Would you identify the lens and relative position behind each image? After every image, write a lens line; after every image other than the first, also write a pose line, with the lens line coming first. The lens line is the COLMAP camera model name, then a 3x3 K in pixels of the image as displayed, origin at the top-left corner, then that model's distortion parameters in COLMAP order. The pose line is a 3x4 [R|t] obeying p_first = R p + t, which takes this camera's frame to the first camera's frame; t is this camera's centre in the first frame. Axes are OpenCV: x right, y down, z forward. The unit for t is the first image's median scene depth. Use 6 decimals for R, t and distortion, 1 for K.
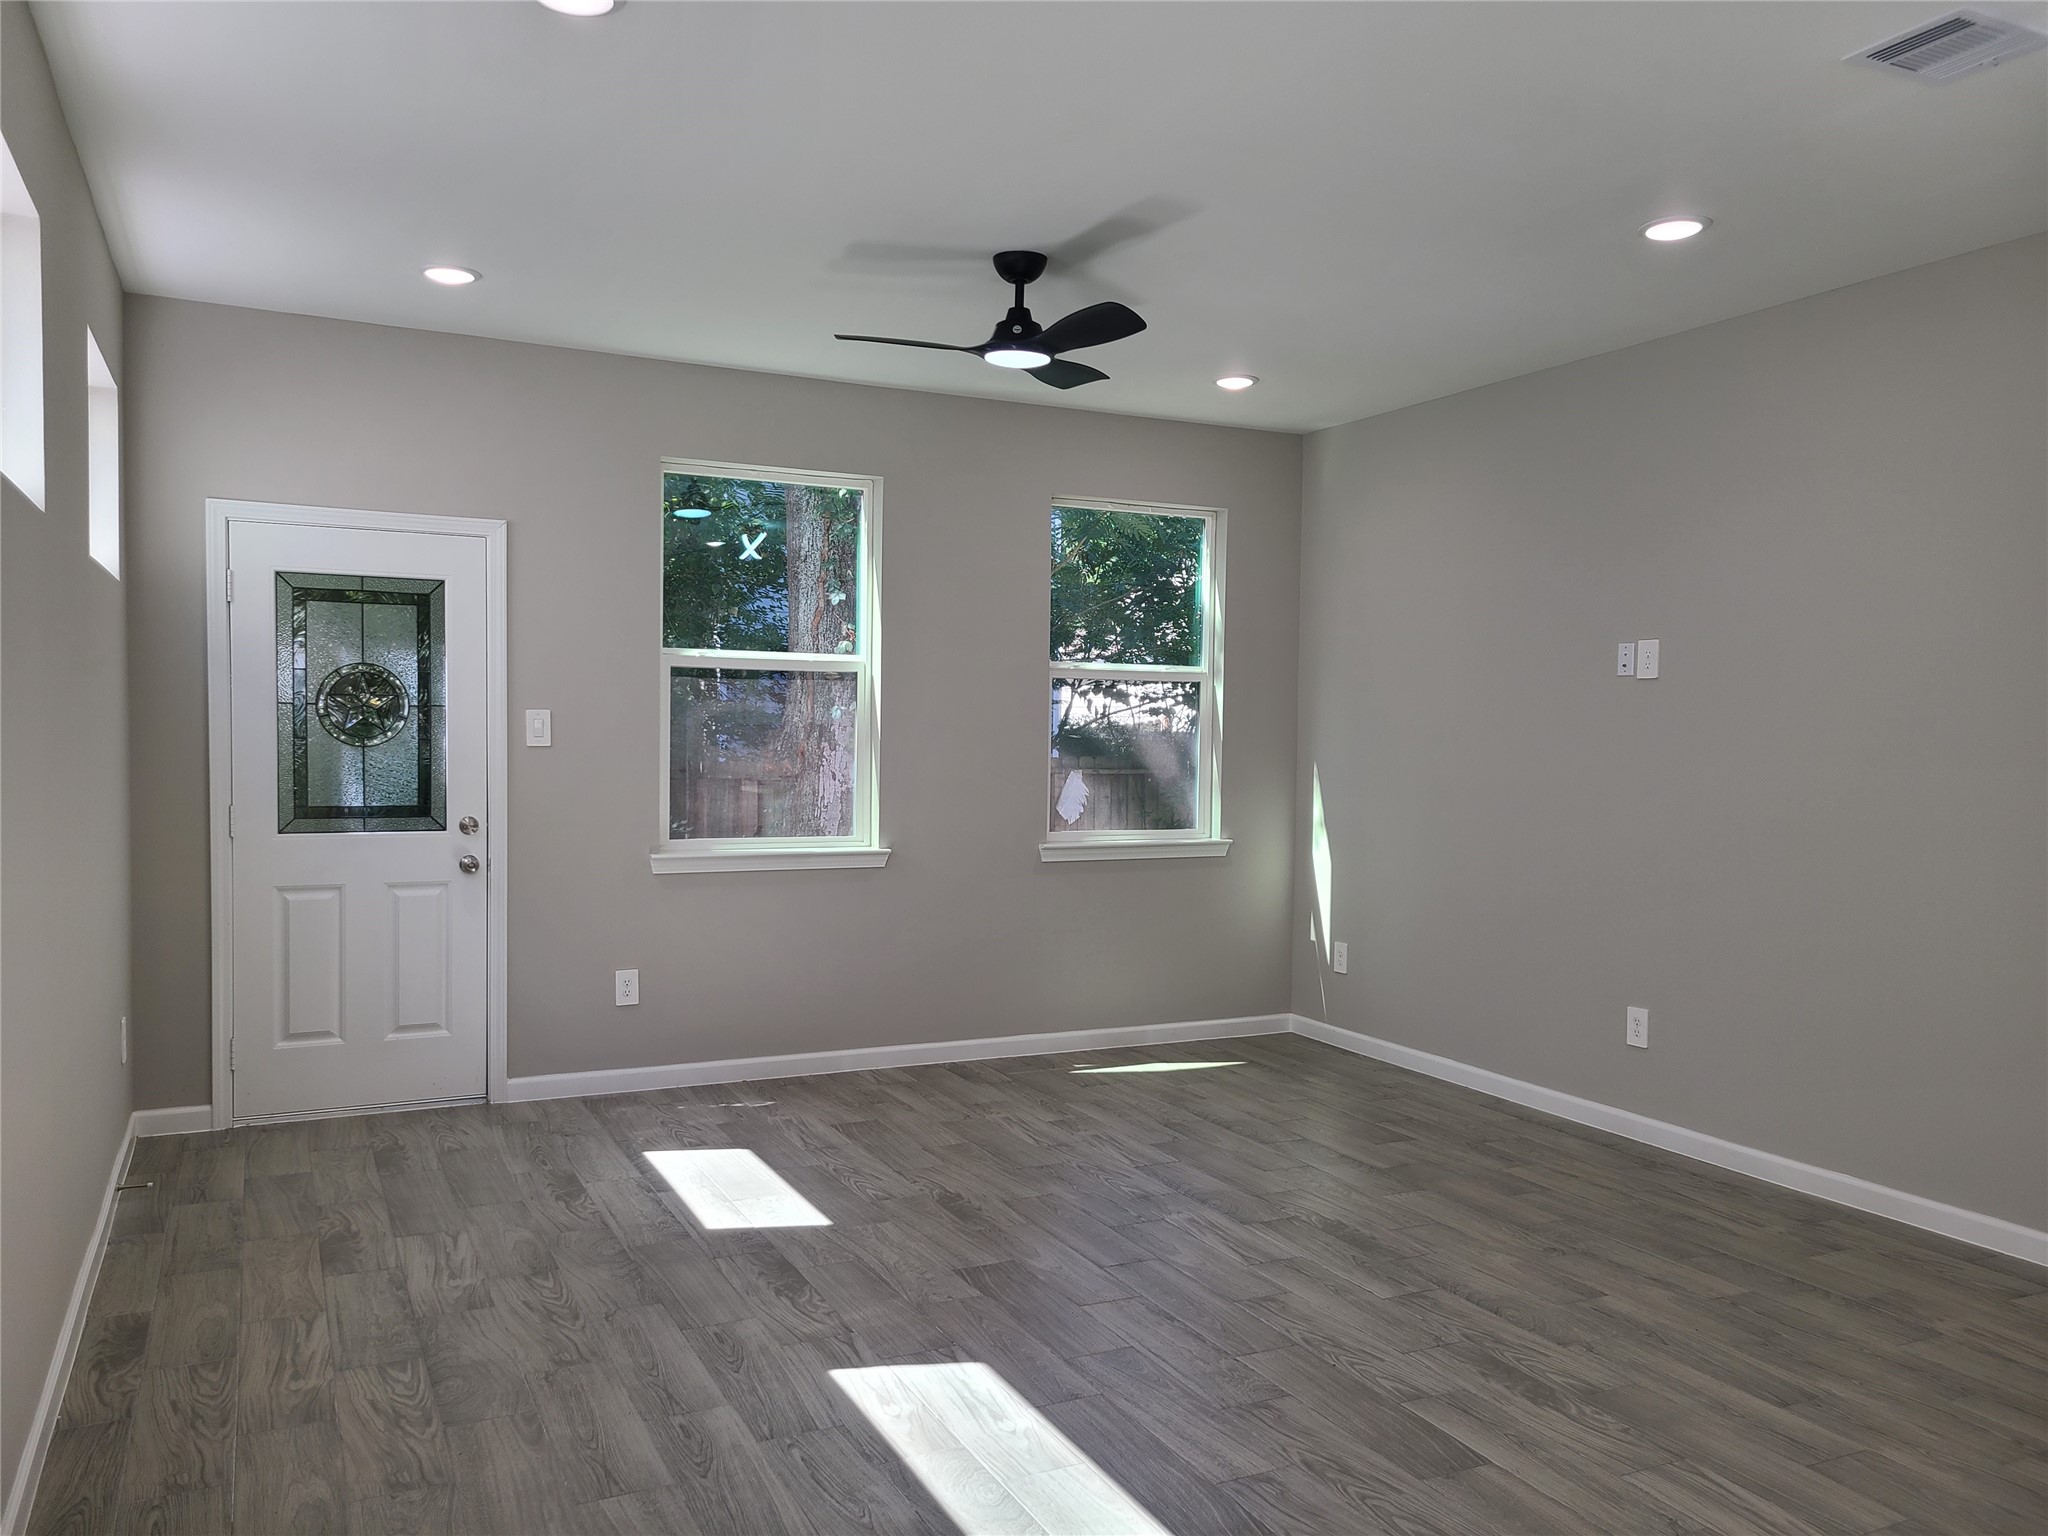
lens RADIAL K [[1562.1, 0, 1014.3], [0, 1562.1, 793.8], [0, 0, 1]] dist [0.038245, -0.006163]
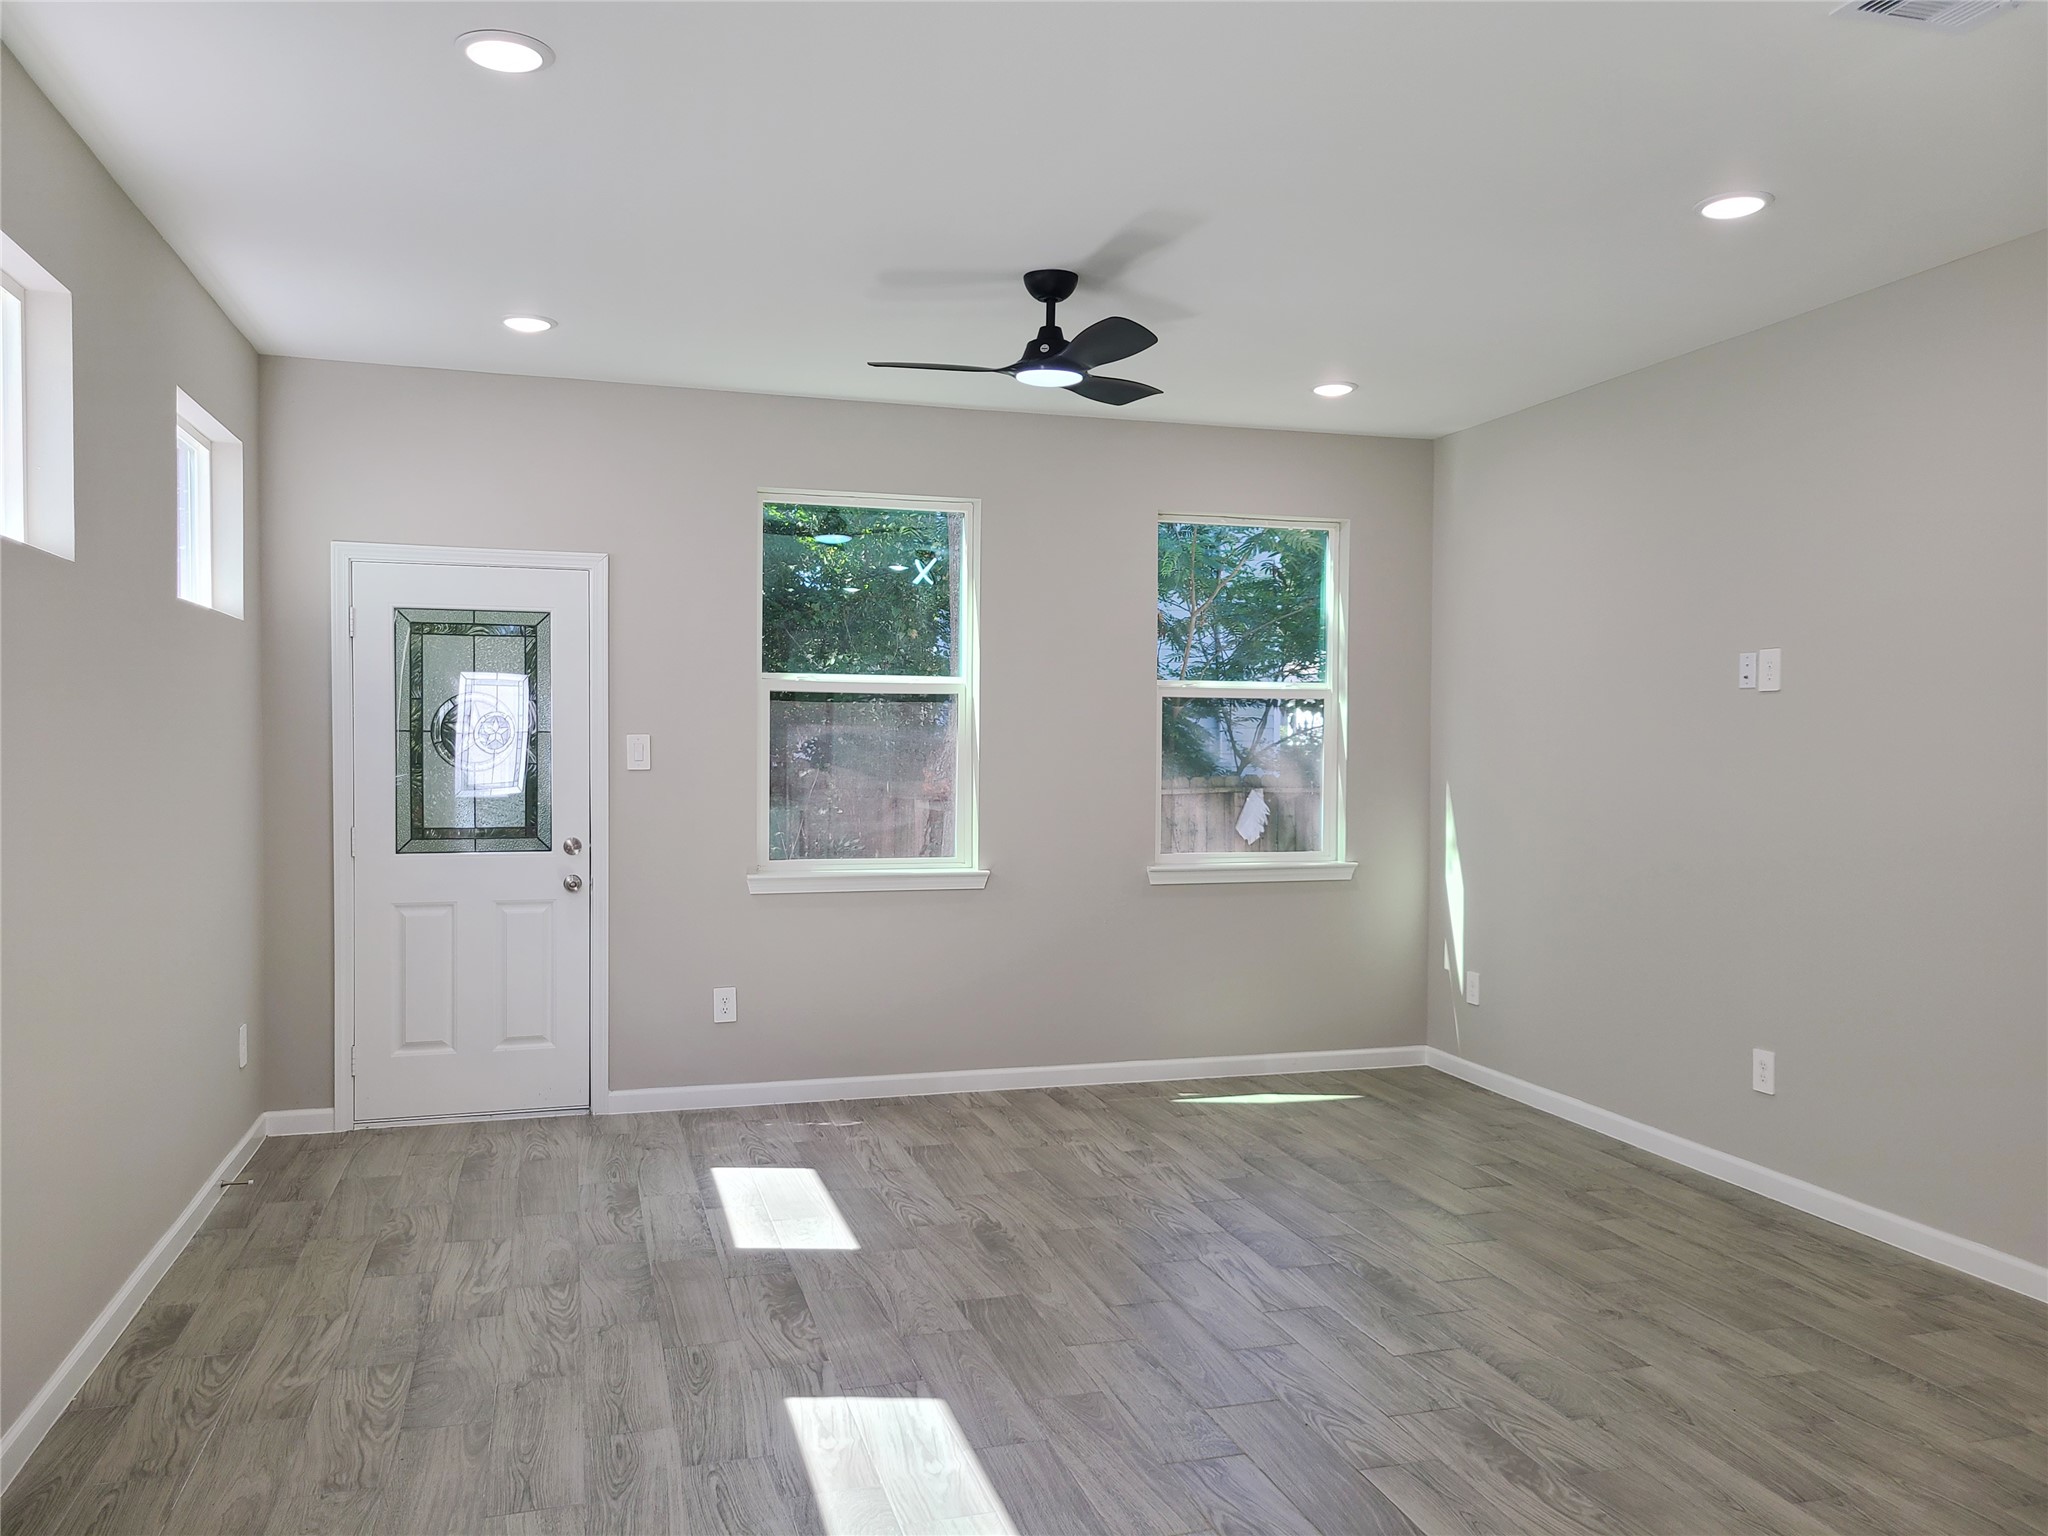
lens RADIAL K [[1567.3, 0, 1026.4], [0, 1567.3, 779.1], [0, 0, 1]] dist [0.036231, -0.009790]
pose [[0.986612, -0.003682, -0.163043, 0.137301], [0.000396, 0.999796, -0.020184, -0.003552], [0.163084, 0.019849, 0.986412, 0.021450]]
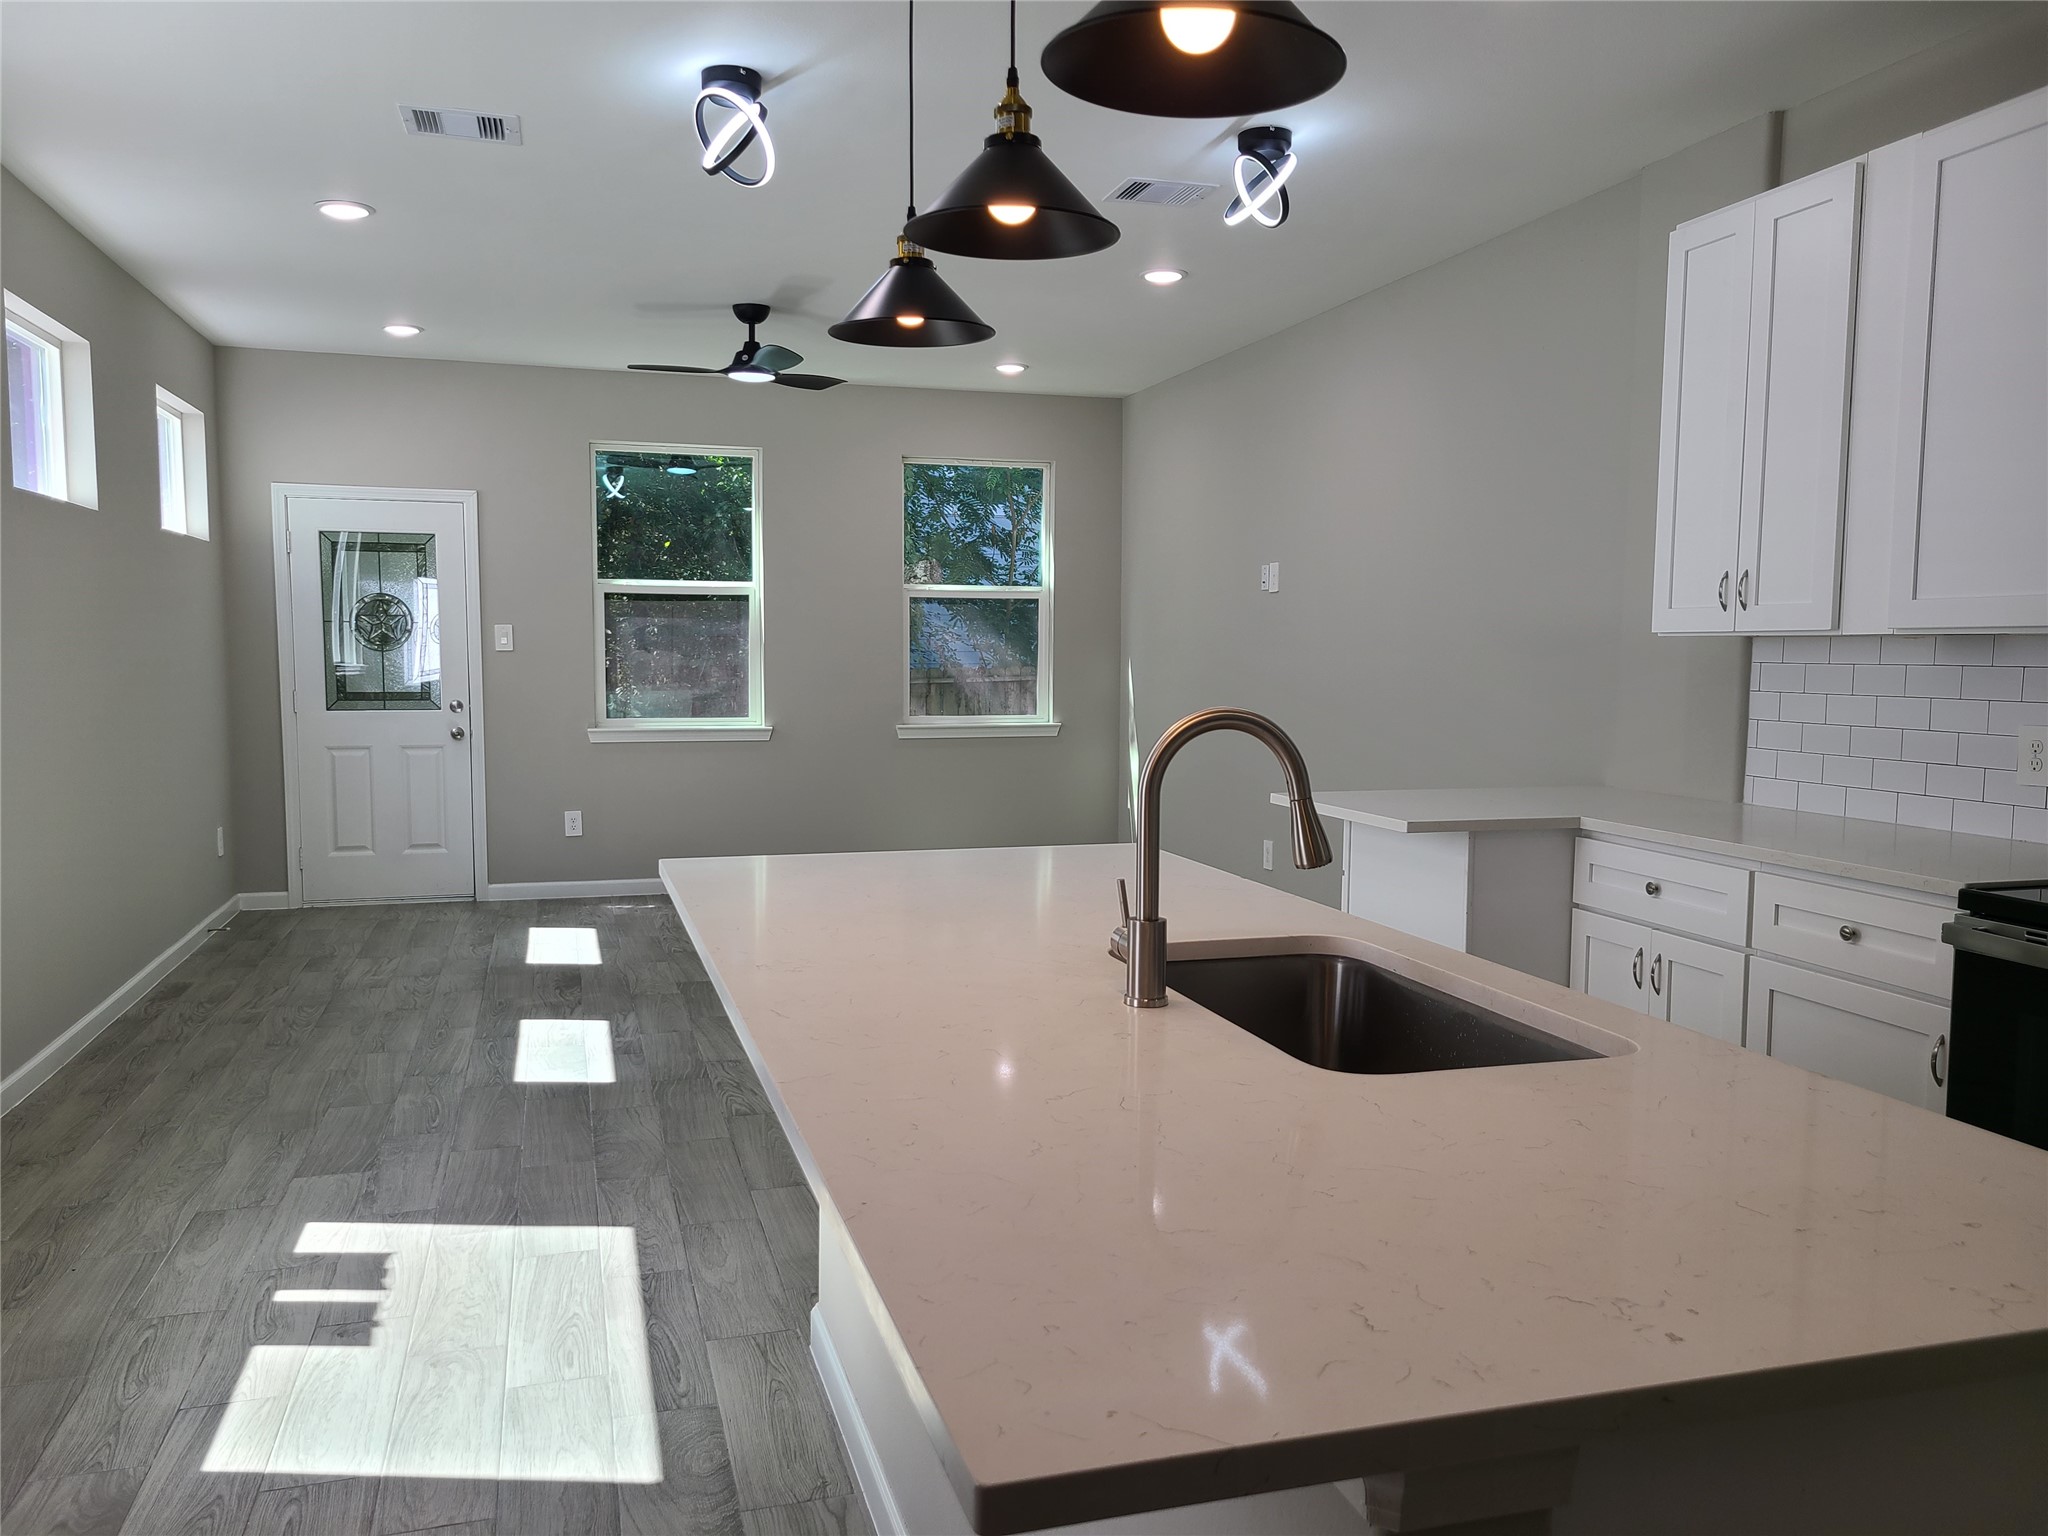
lens RADIAL K [[1572.8, 0, 1021.3], [0, 1572.8, 789.7], [0, 0, 1]] dist [0.028644, -0.004522]
pose [[0.986755, 0.006229, -0.162095, 0.450322], [0.001356, 0.998911, 0.046644, 0.034140], [0.162209, -0.046246, 0.985672, -0.385778]]
